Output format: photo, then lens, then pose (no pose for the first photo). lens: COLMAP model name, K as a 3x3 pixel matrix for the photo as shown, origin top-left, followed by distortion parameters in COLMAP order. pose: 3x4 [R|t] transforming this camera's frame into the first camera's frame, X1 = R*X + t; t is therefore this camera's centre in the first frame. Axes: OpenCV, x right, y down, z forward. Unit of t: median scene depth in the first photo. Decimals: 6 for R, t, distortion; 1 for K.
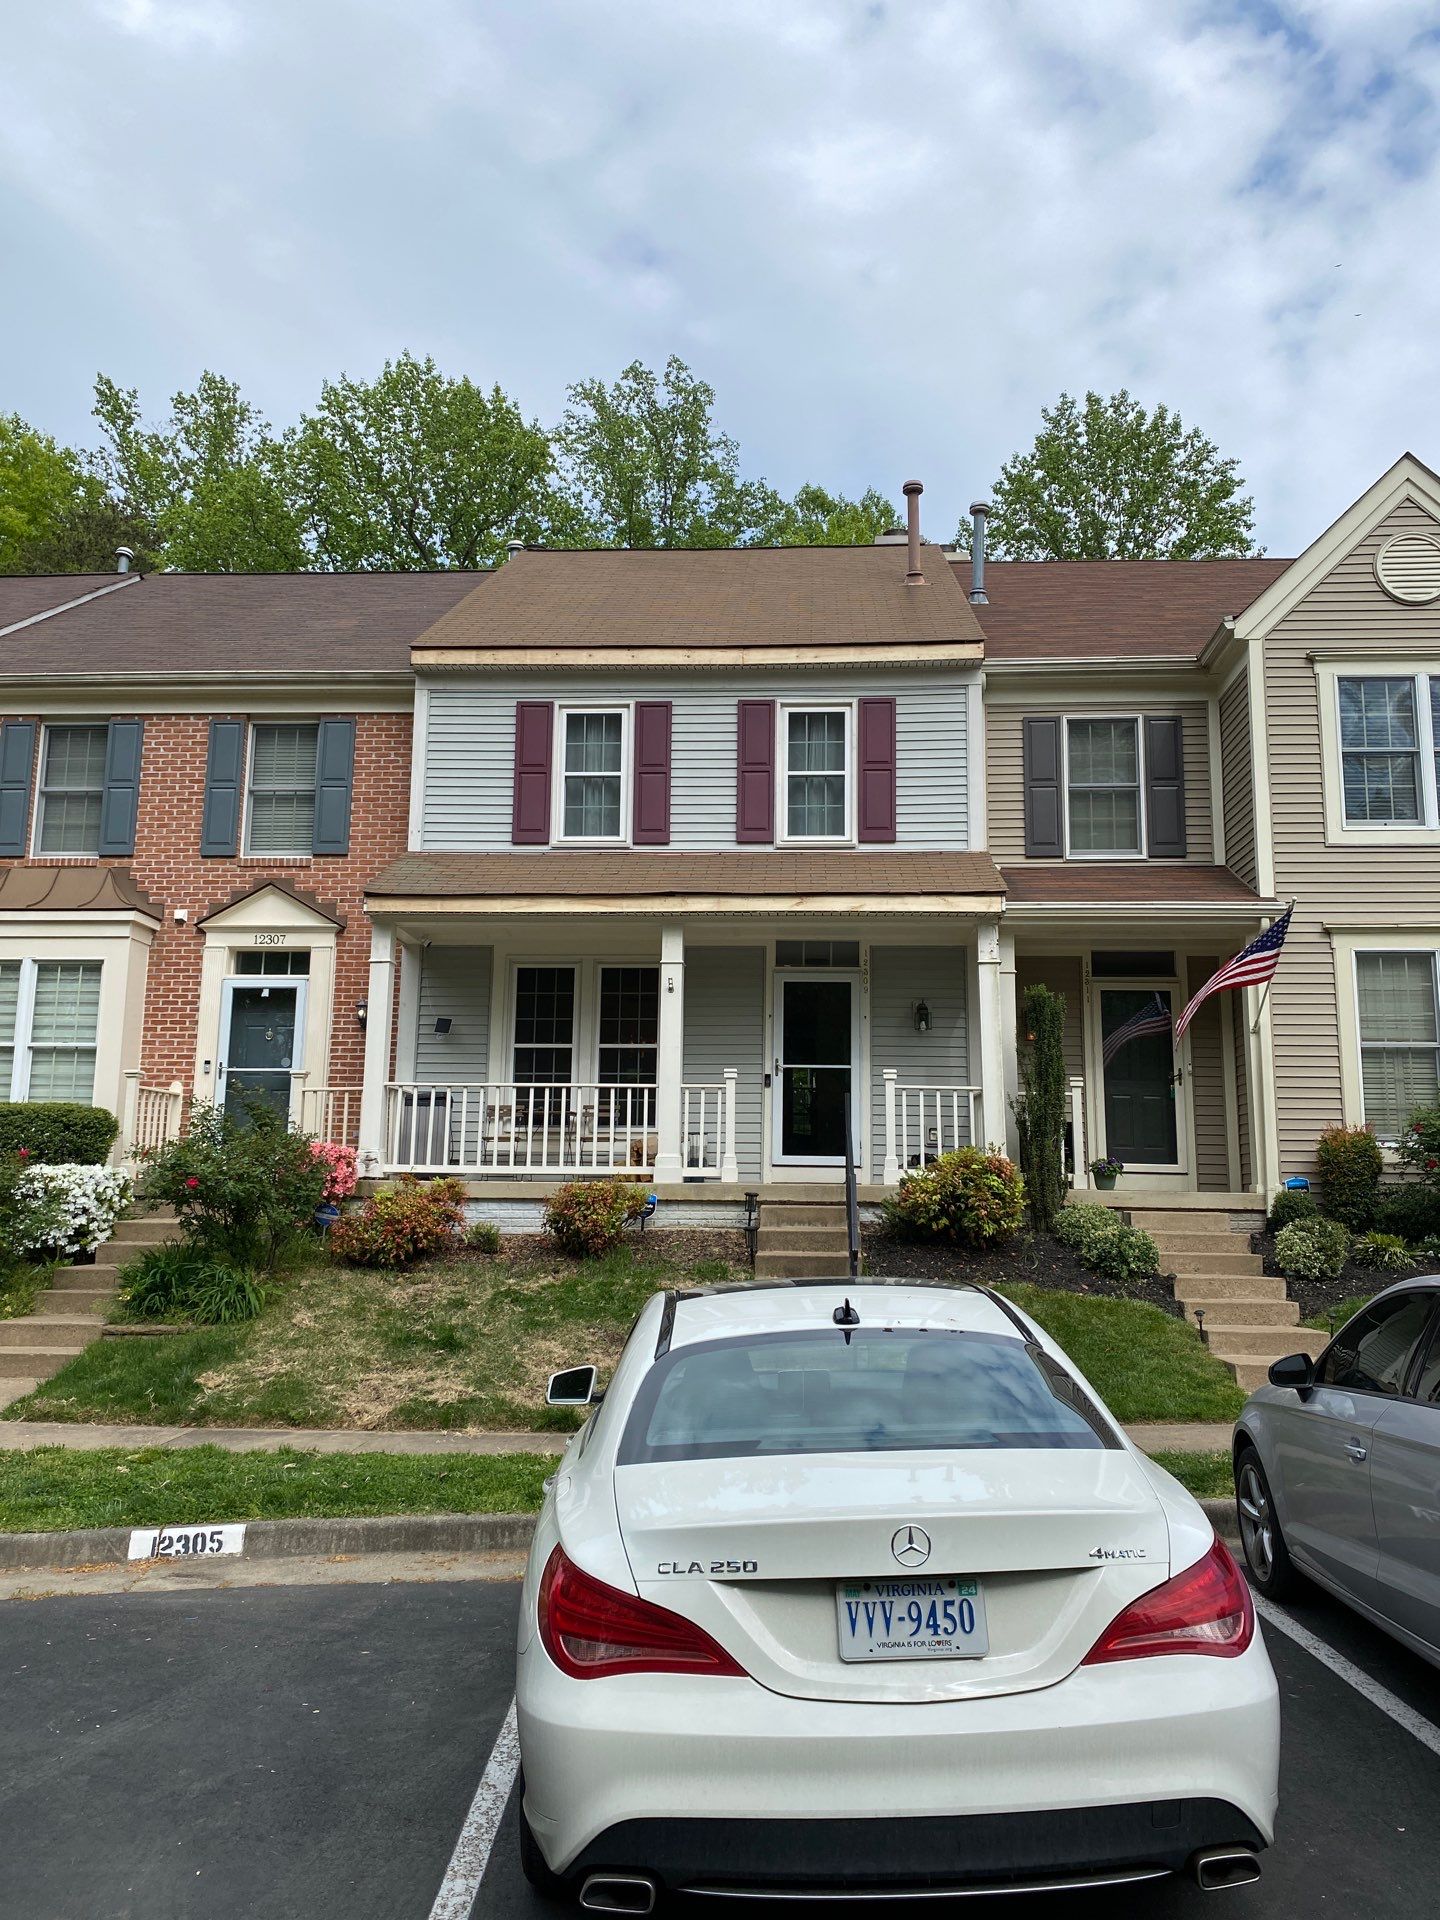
lens RADIAL K [[1449.4, 0, 720.0], [0, 1449.4, 960.0], [0, 0, 1]] dist [0.112369, -0.245427]
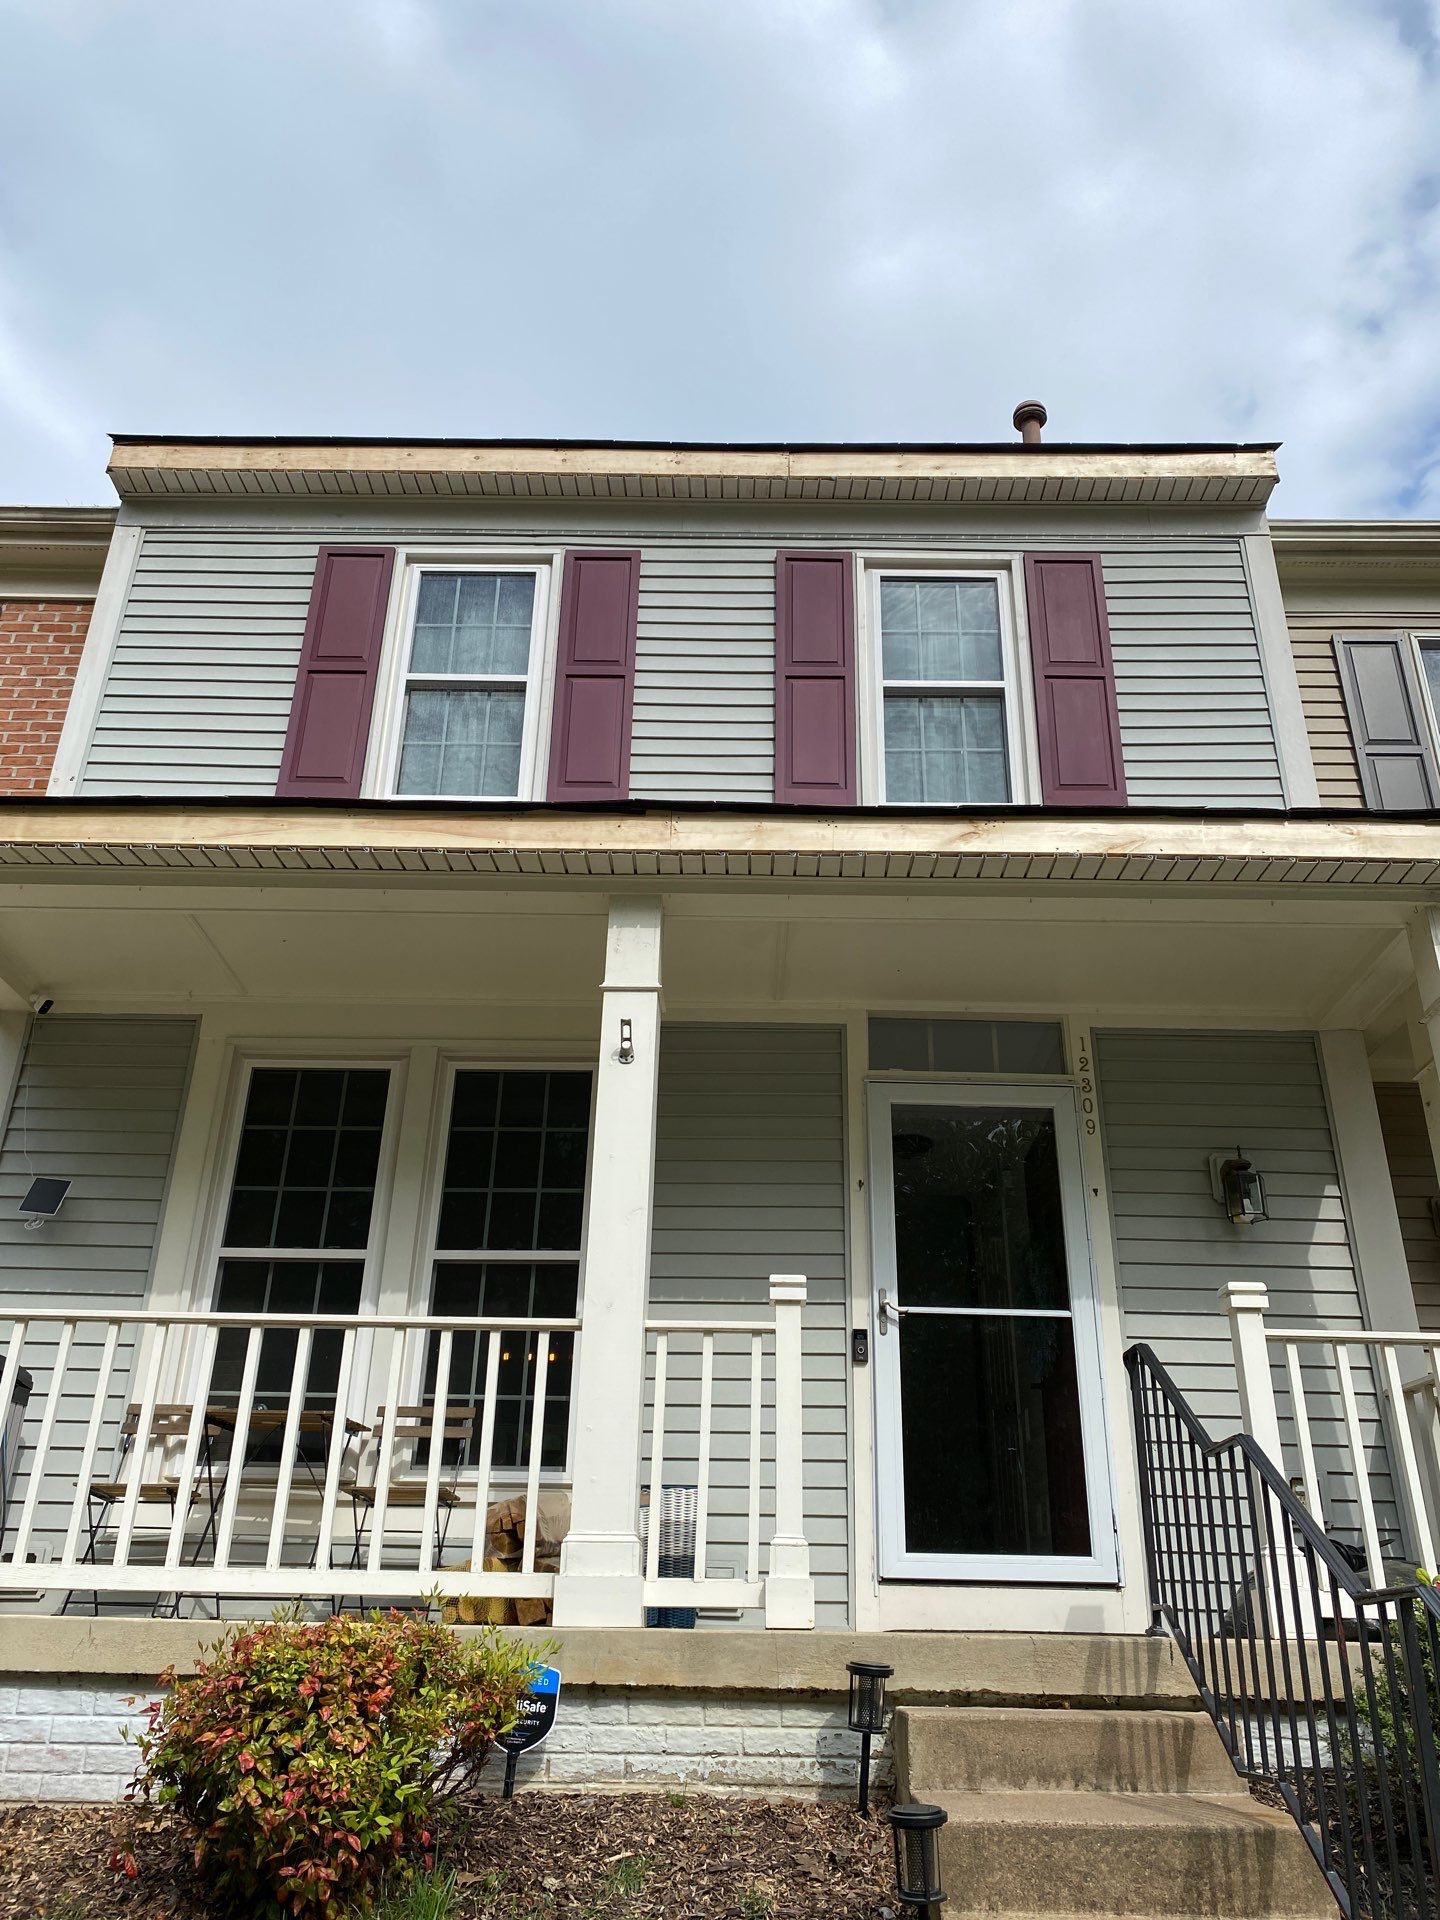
lens RADIAL K [[1461.1, 0, 720.0], [0, 1461.1, 960.0], [0, 0, 1]] dist [0.041484, -0.085099]
pose [[0.998523, 0.030411, 0.045023, -0.025162], [-0.016775, 0.960751, -0.276904, 0.090910], [-0.051677, 0.275739, 0.959842, 0.581095]]
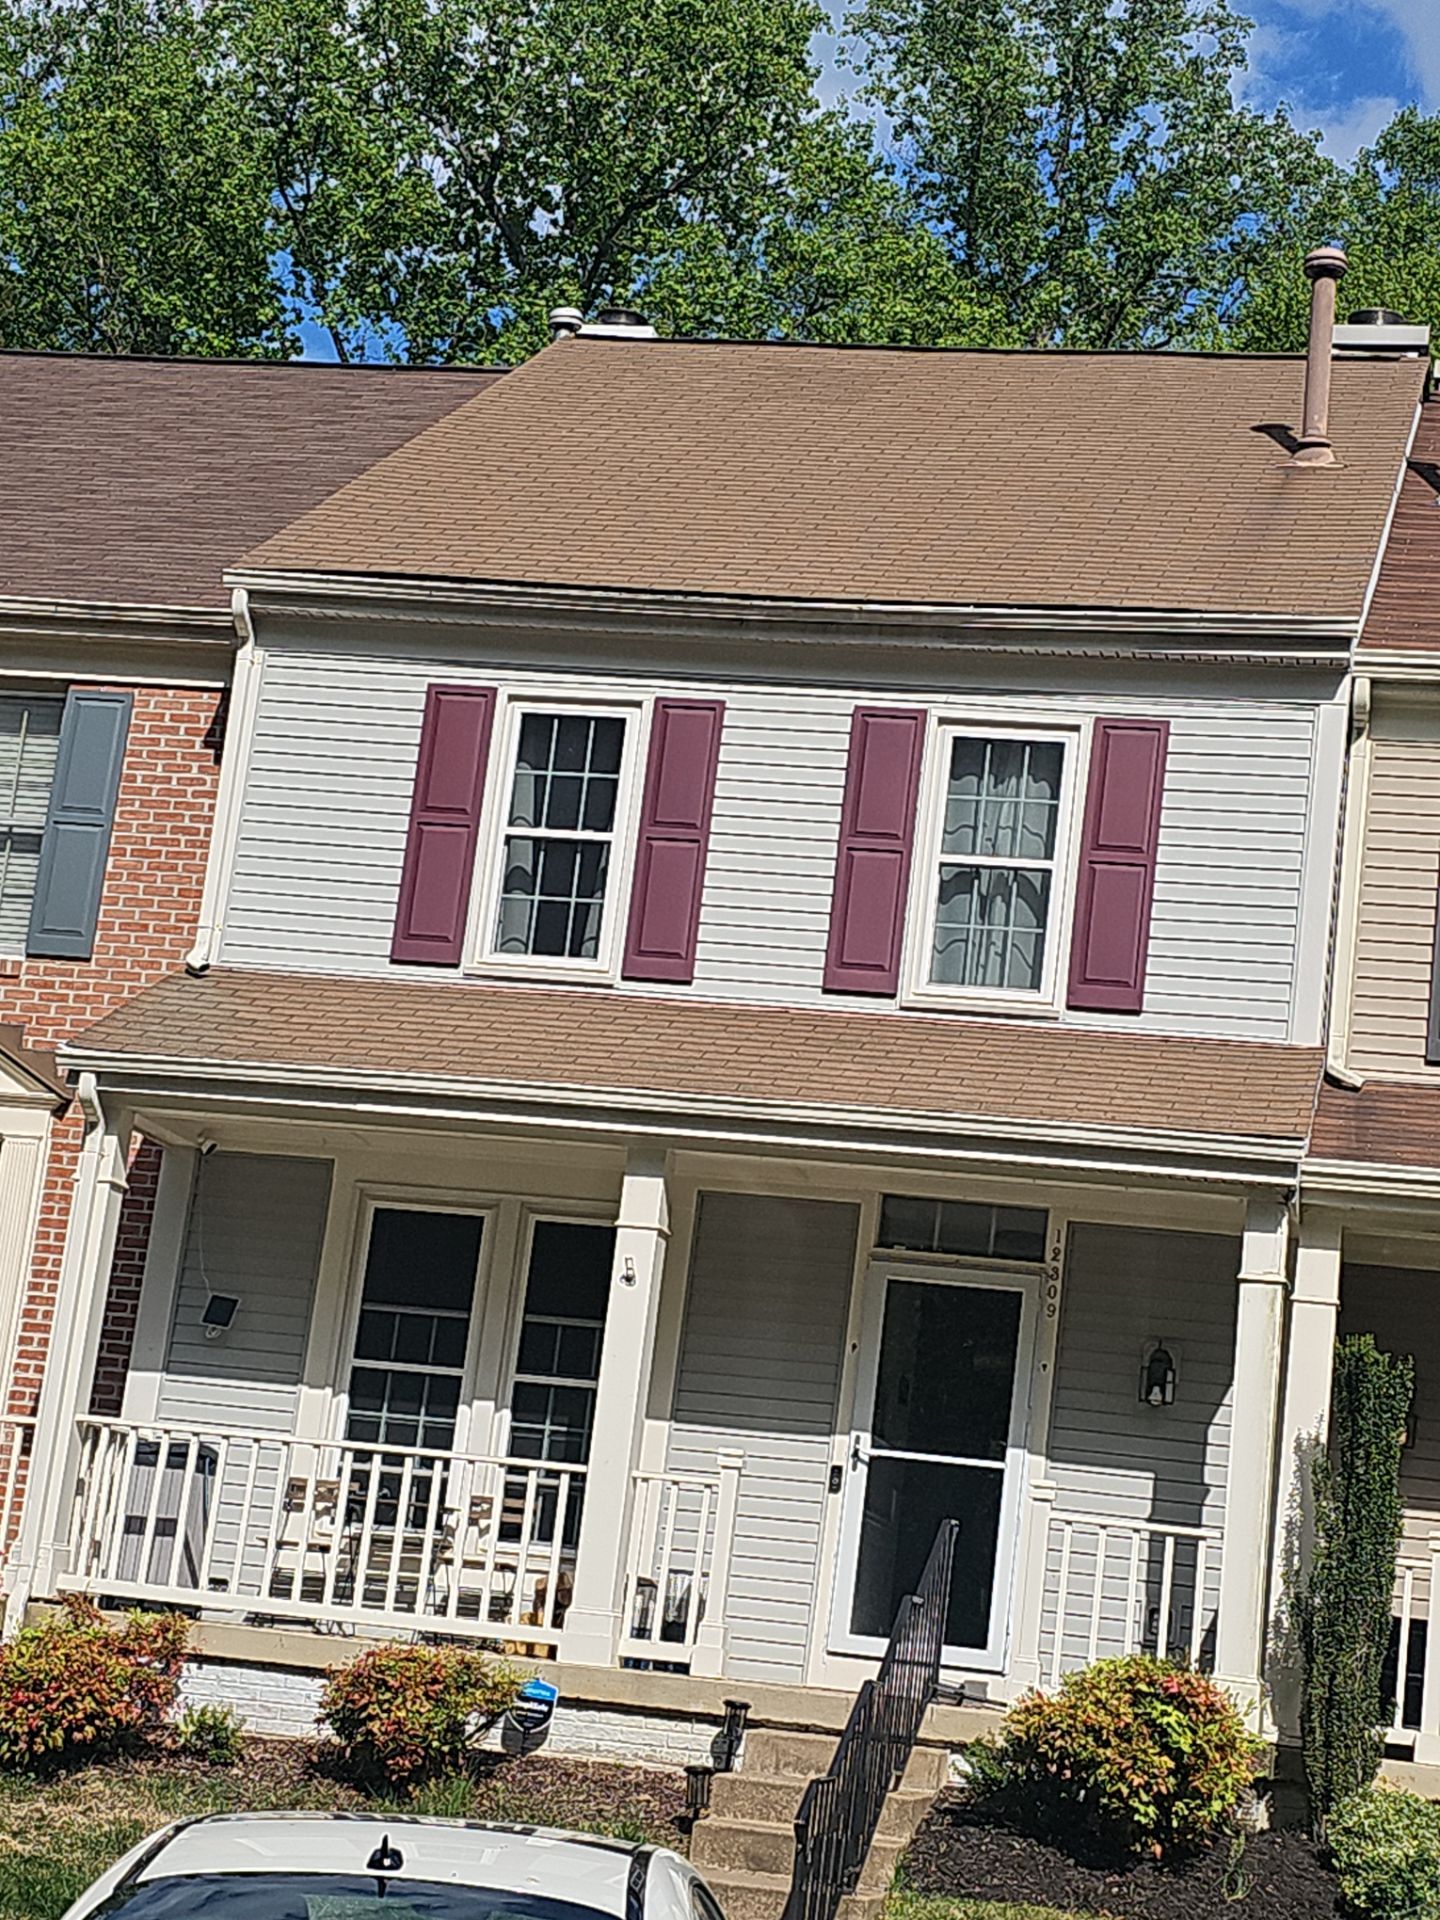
lens RADIAL K [[3531.6, 0, 741.9], [0, 3531.6, 930.5], [0, 0, 1]] dist [0.163246, -0.188408]
pose [[0.985012, 0.067647, -0.158667, 0.175758], [-0.077657, 0.995306, -0.057750, -0.029529], [0.154015, 0.069206, 0.985642, -0.200893]]
